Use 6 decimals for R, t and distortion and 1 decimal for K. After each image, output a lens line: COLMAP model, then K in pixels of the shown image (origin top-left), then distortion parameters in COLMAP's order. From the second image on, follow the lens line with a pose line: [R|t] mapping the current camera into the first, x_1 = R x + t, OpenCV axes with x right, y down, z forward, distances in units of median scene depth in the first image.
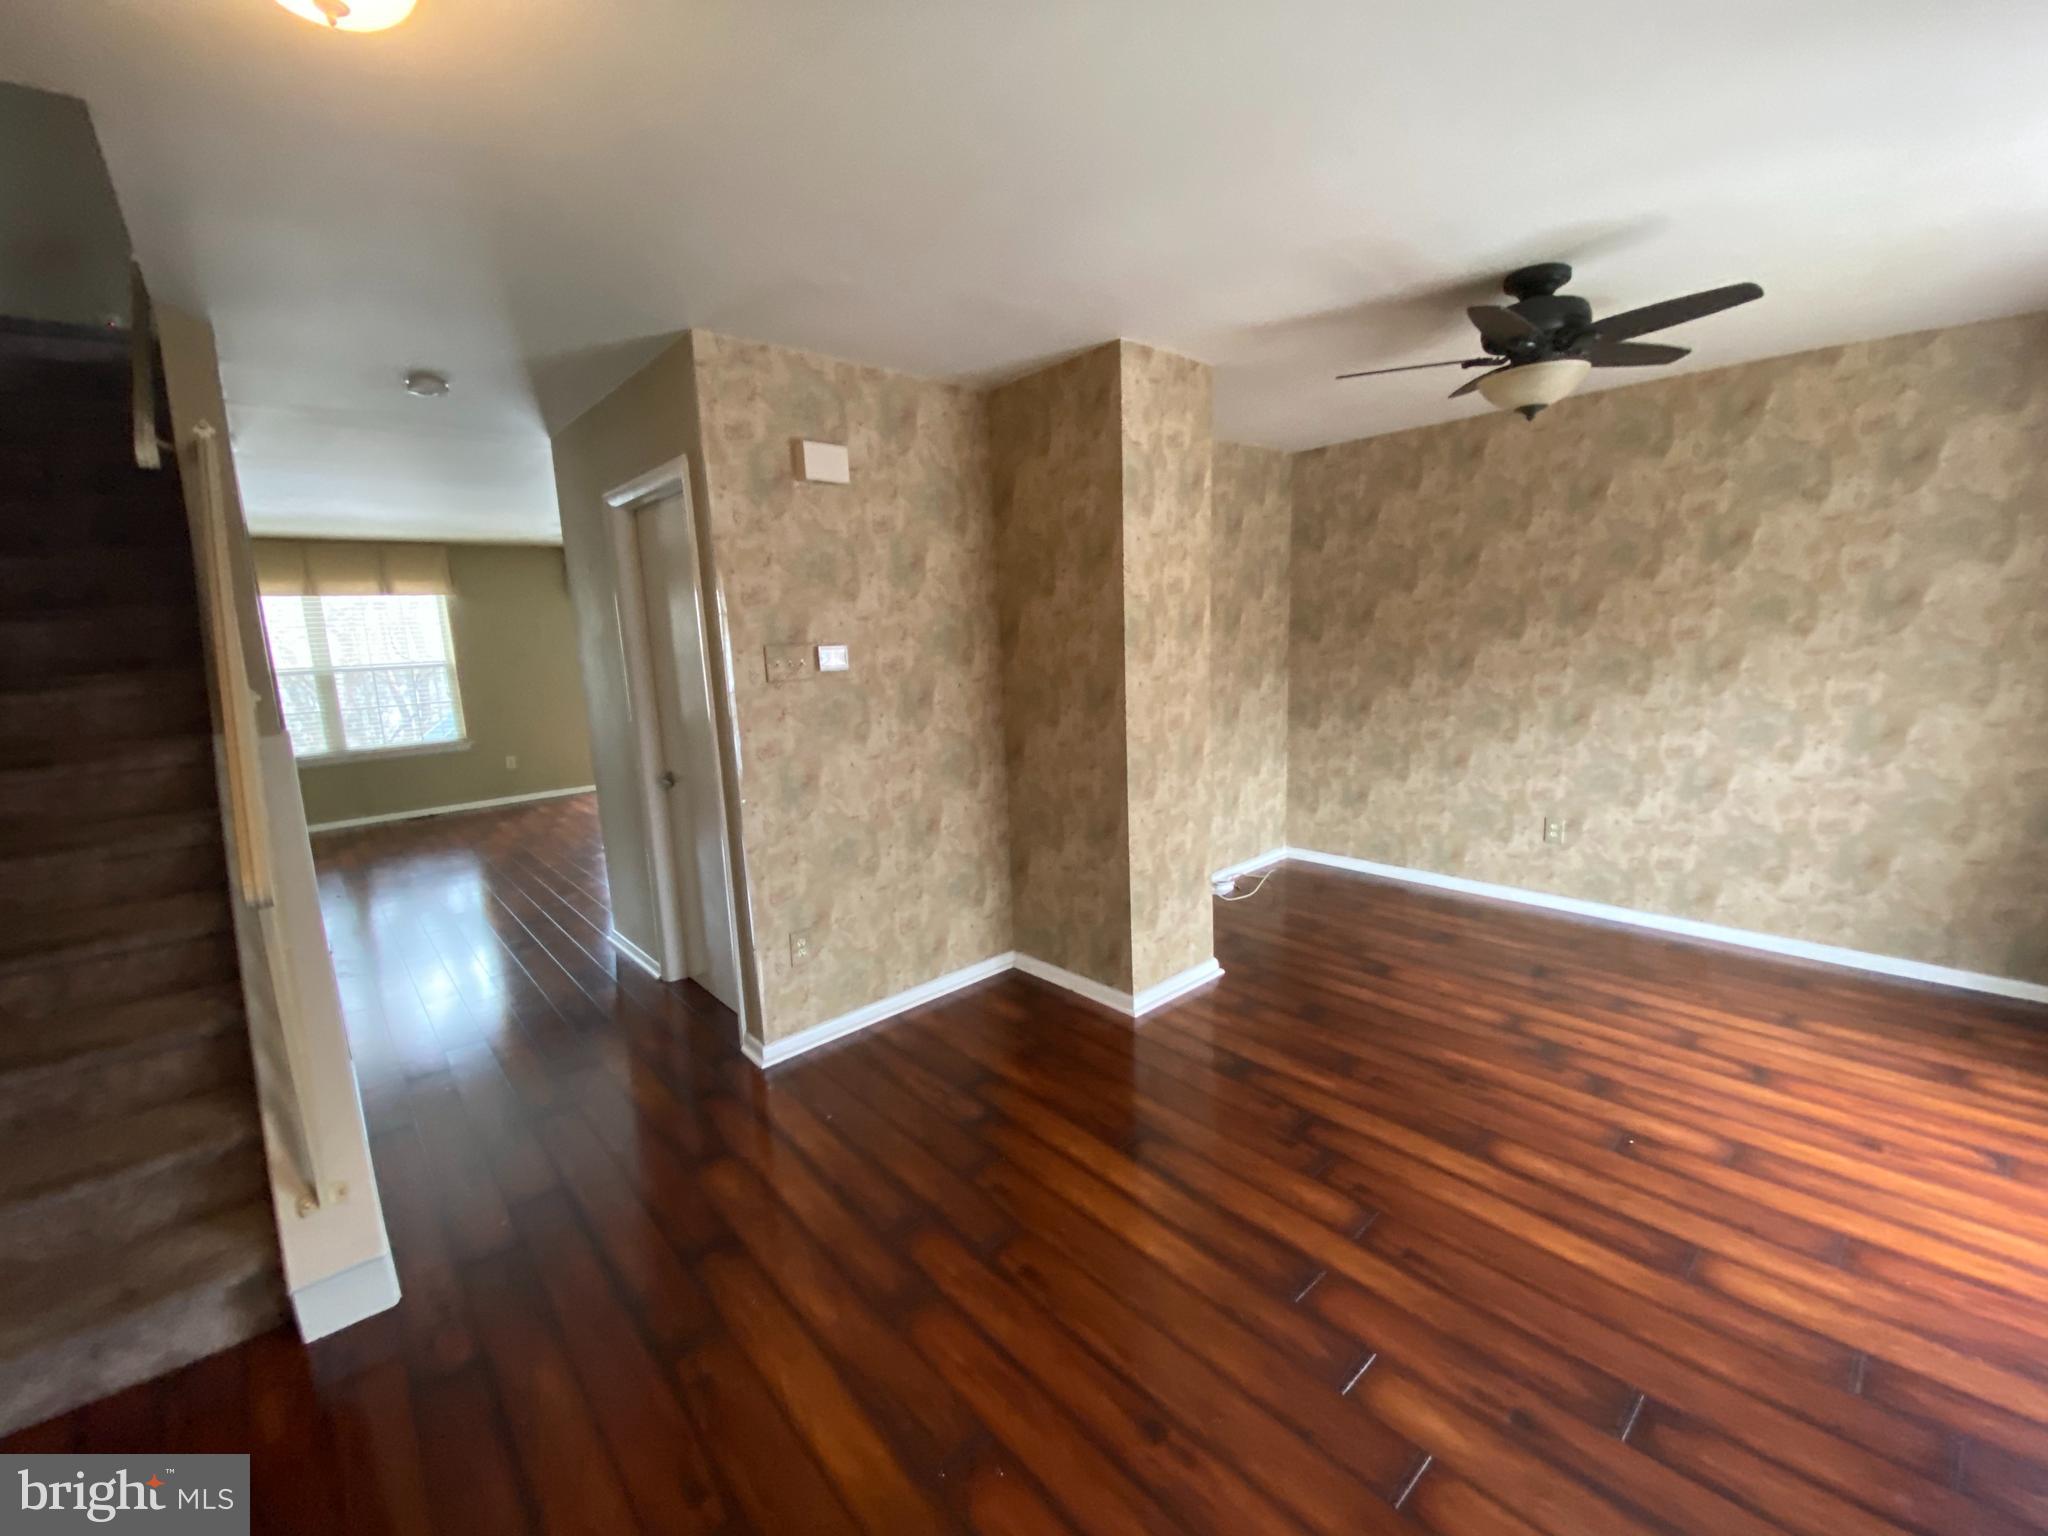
lens RADIAL K [[815.7, 0, 1023.2], [0, 815.7, 761.7], [0, 0, 1]] dist [-0.000123, -0.013135]
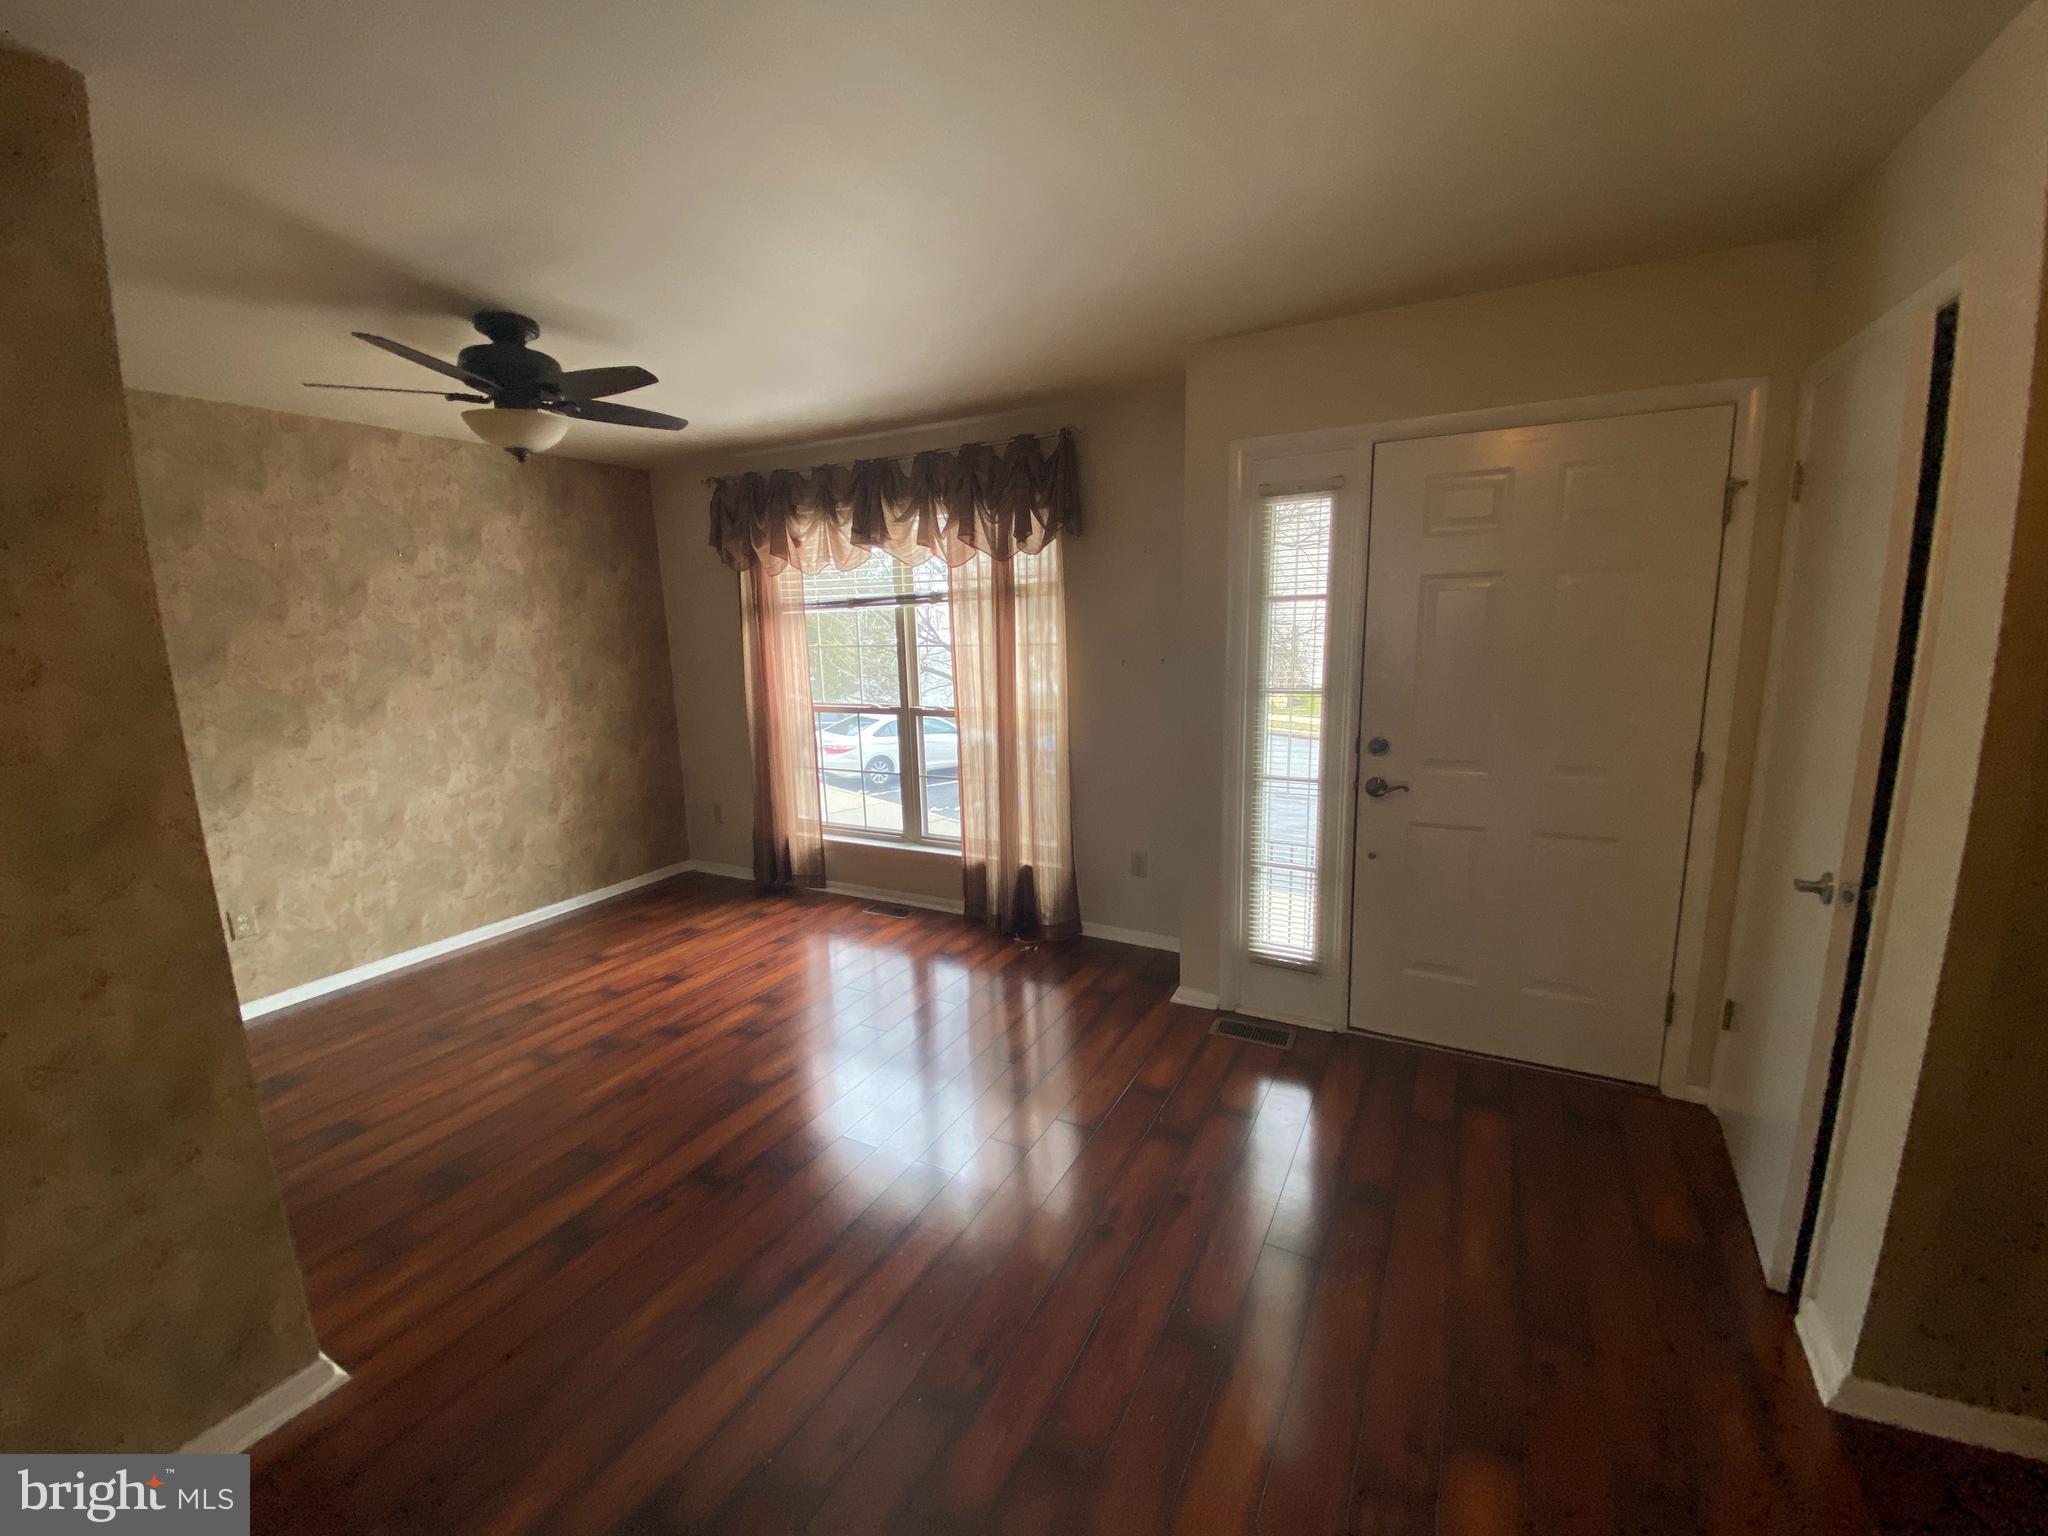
lens RADIAL K [[816.8, 0, 1008.0], [0, 816.8, 764.6], [0, 0, 1]] dist [-0.000853, -0.012906]
pose [[-0.327562, -0.113388, 0.938001, -0.470635], [0.189685, 0.964668, 0.182852, -0.098251], [-0.925593, 0.237820, -0.294481, 0.665433]]
